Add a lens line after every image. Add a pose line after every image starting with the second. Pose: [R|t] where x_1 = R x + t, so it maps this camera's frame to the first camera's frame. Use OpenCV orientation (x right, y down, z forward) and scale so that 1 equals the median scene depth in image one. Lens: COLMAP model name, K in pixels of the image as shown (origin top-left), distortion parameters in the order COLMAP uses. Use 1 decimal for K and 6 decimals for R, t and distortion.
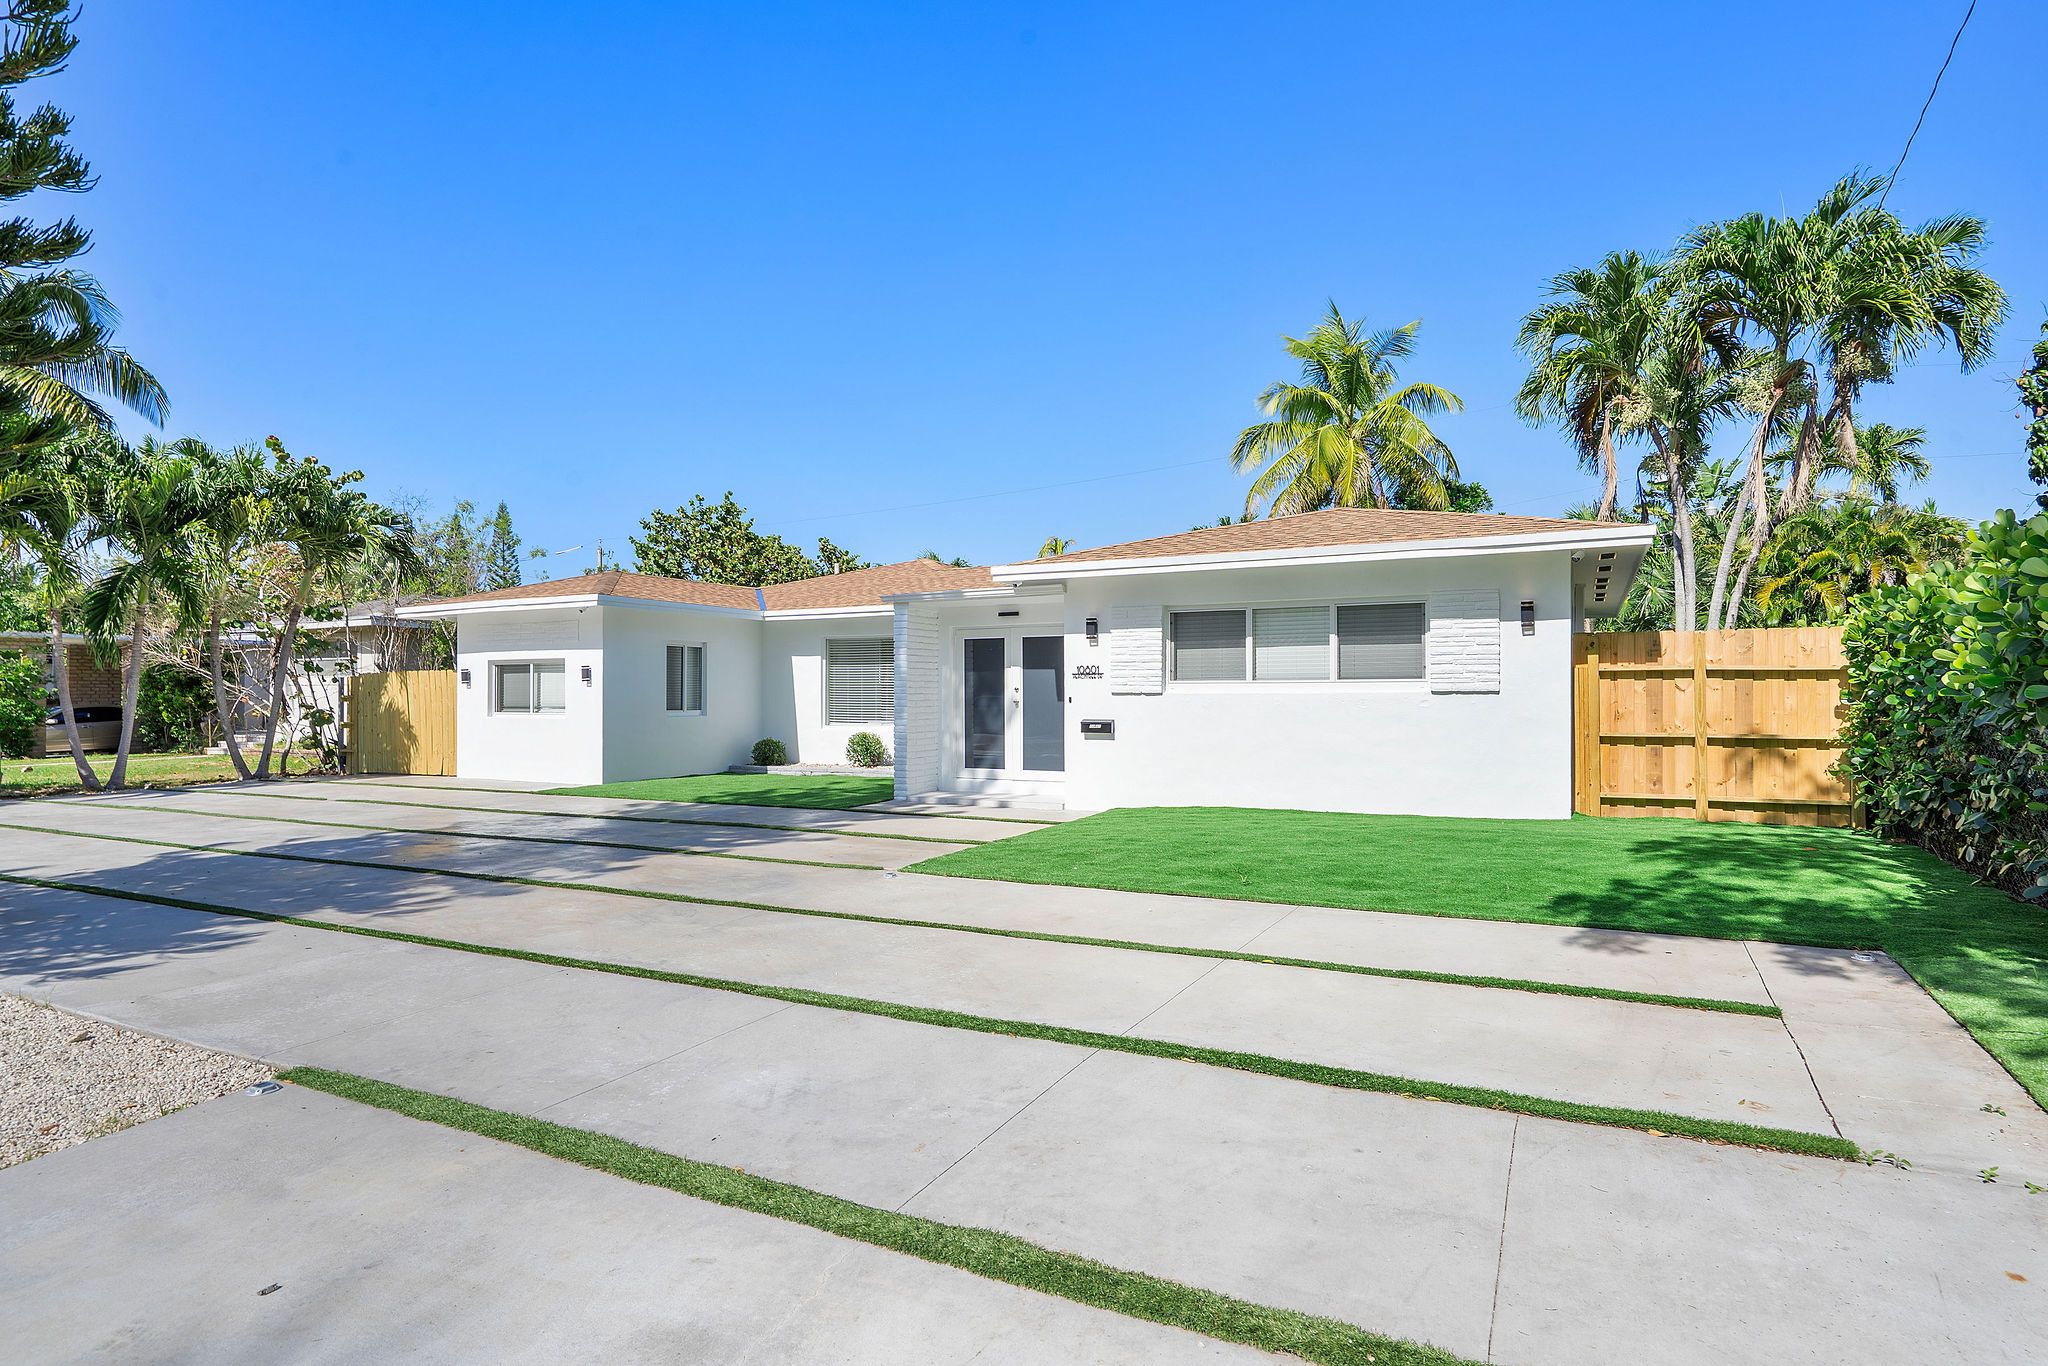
lens RADIAL K [[1086.3, 0, 1034.2], [0, 1086.3, 666.1], [0, 0, 1]] dist [0.001757, 0.000200]
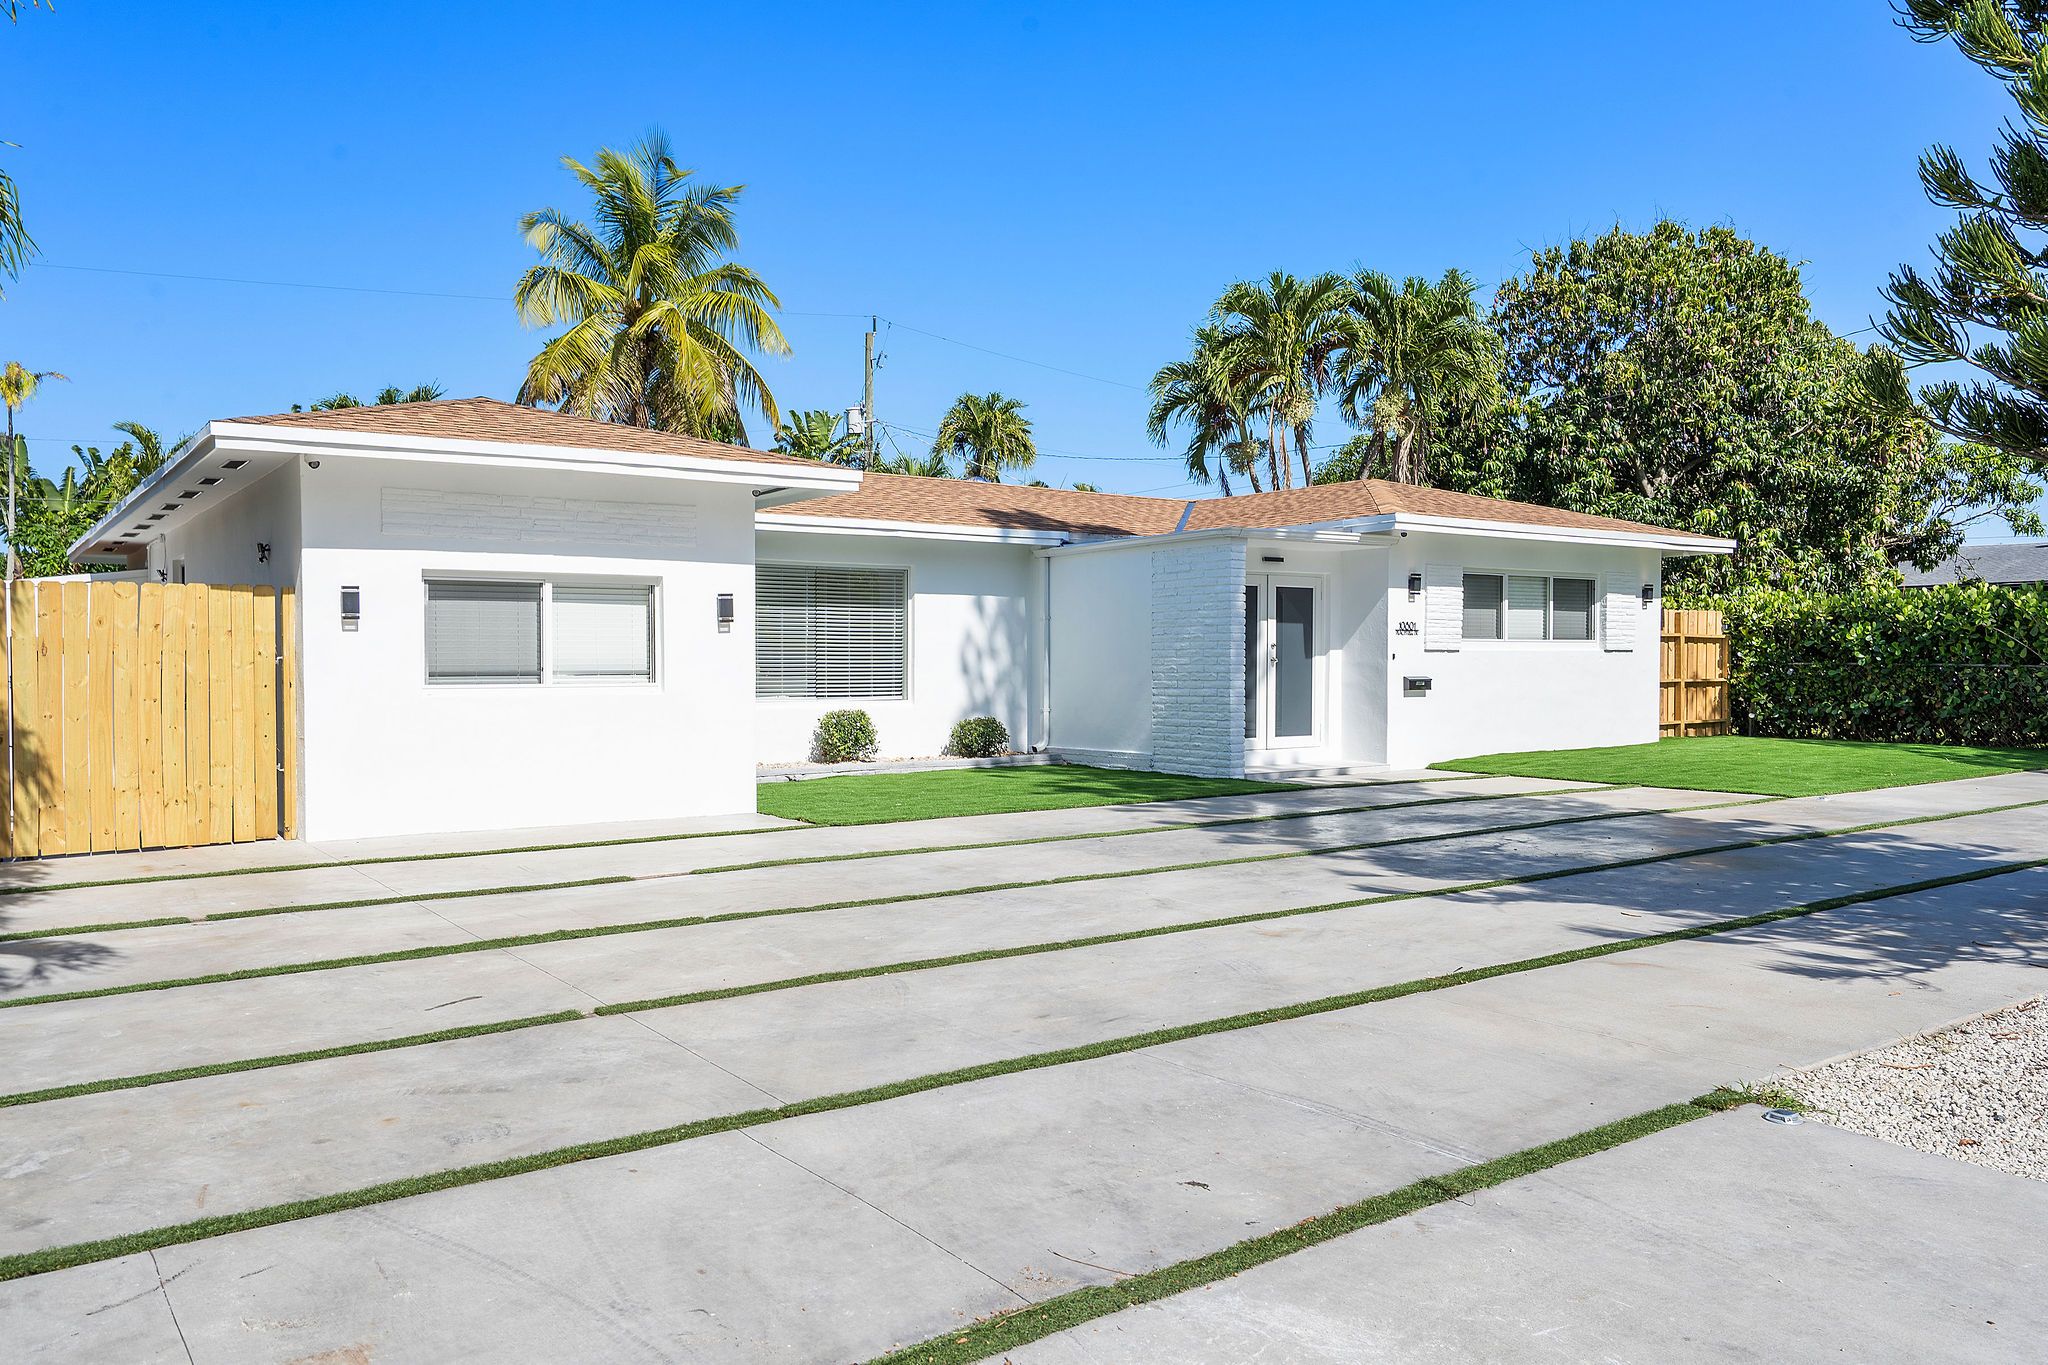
lens RADIAL K [[1515.6, 0, 1033.2], [0, 1515.6, 700.0], [0, 0, 1]] dist [0.013127, -0.000477]
pose [[0.451648, -0.020964, 0.891950, -1.216603], [-0.020281, 0.999224, 0.033755, 0.028097], [-0.891965, -0.033335, 0.450873, 0.629183]]
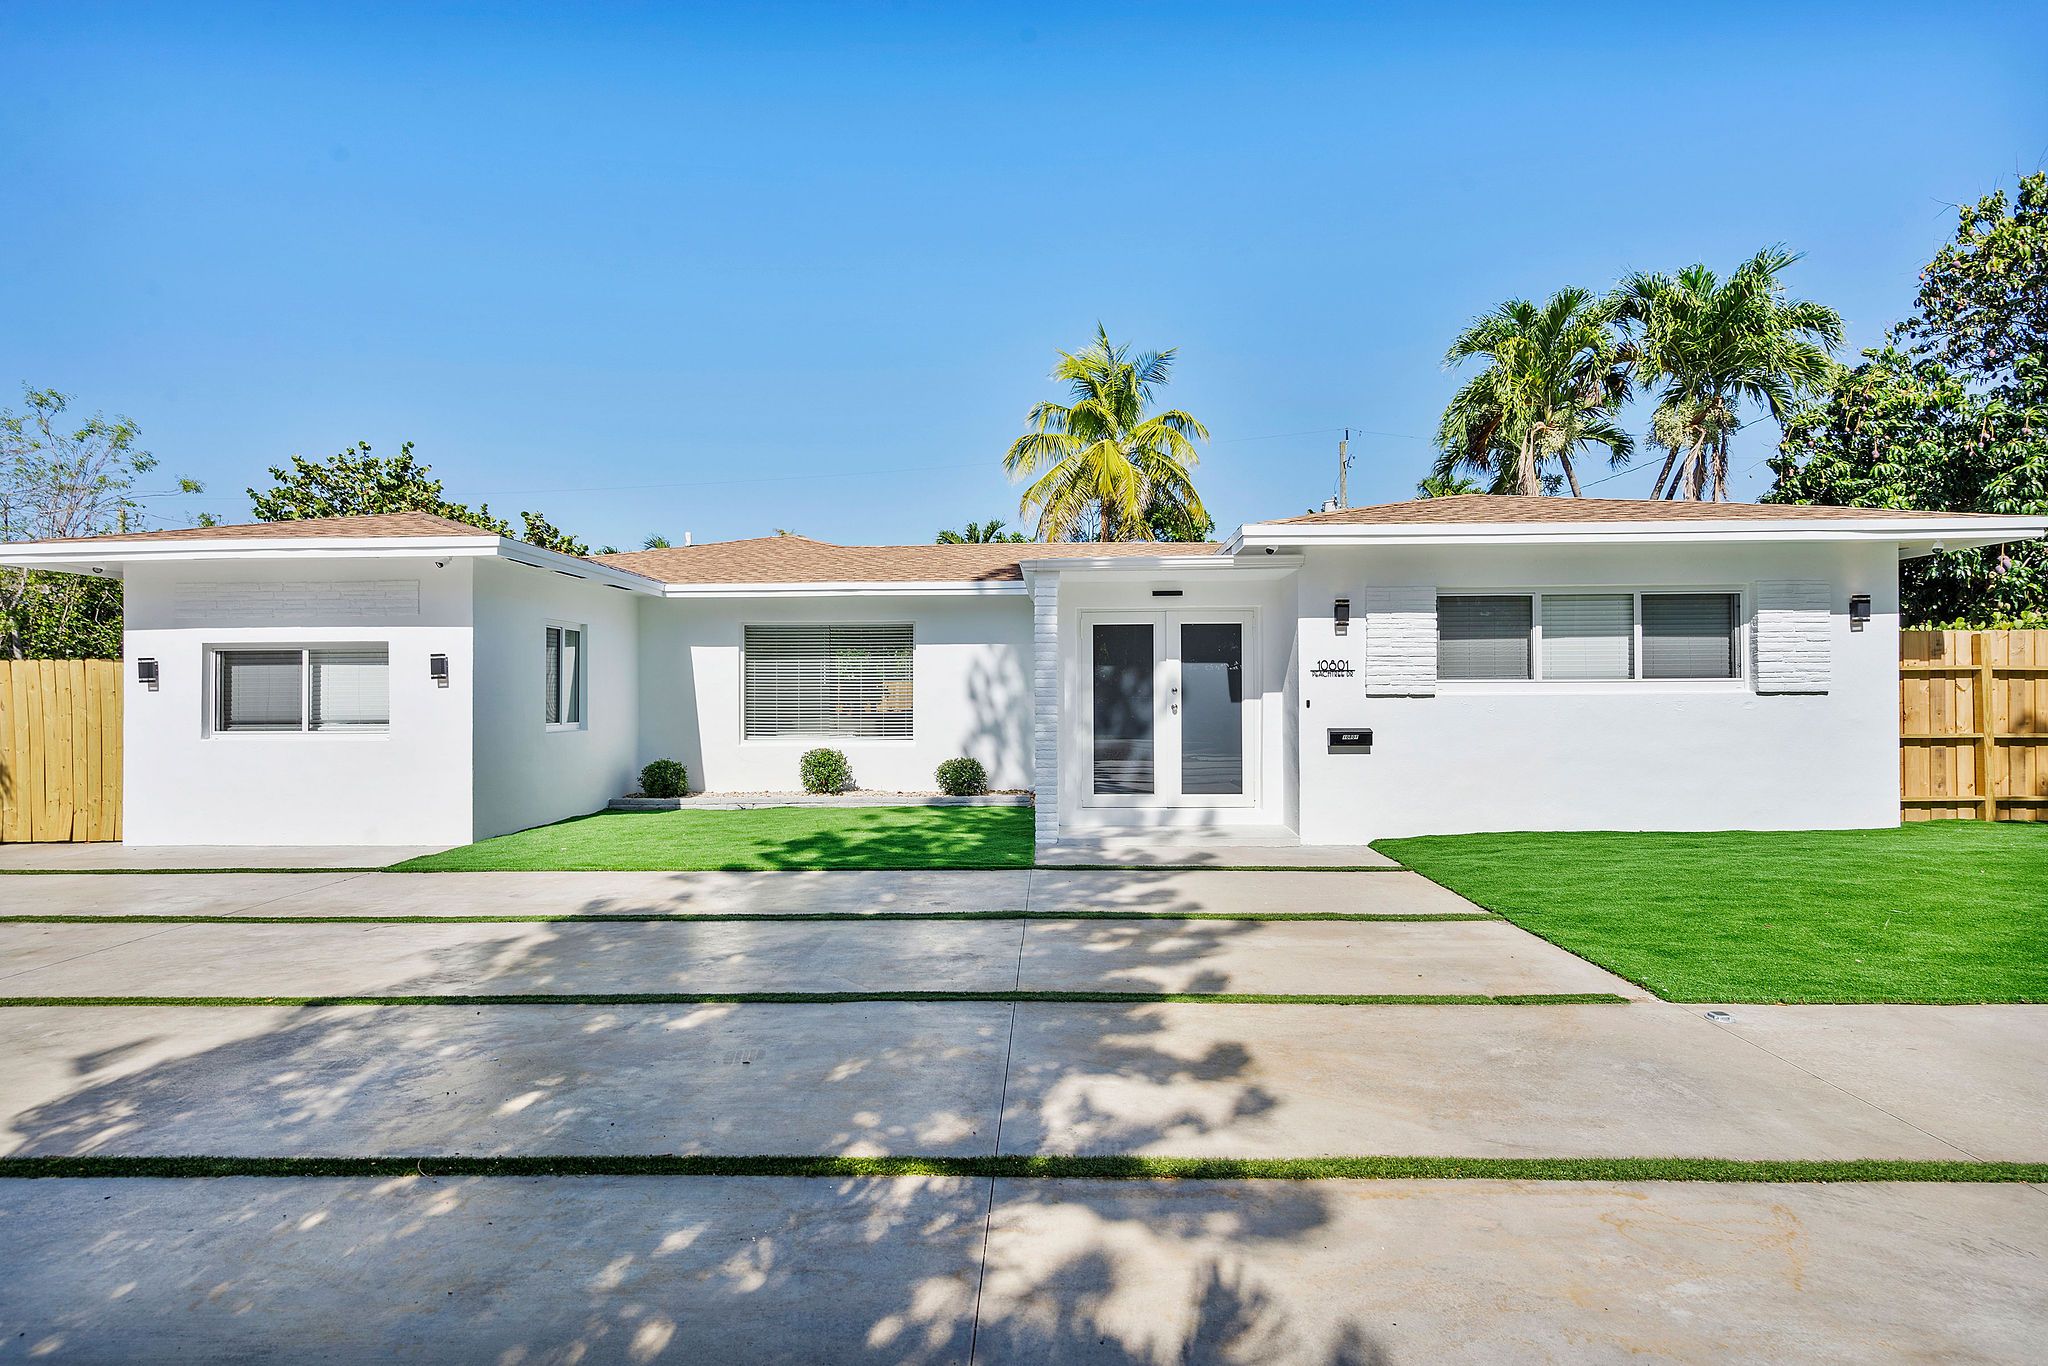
lens RADIAL K [[946.0, 0, 1026.2], [0, 946.0, 682.0], [0, 0, 1]] dist [-0.002396, 0.001728]
pose [[0.902142, 0.002468, 0.431431, -0.410666], [-0.007075, 0.999934, 0.009073, 0.009840], [-0.431380, -0.011238, 0.902100, 0.441281]]
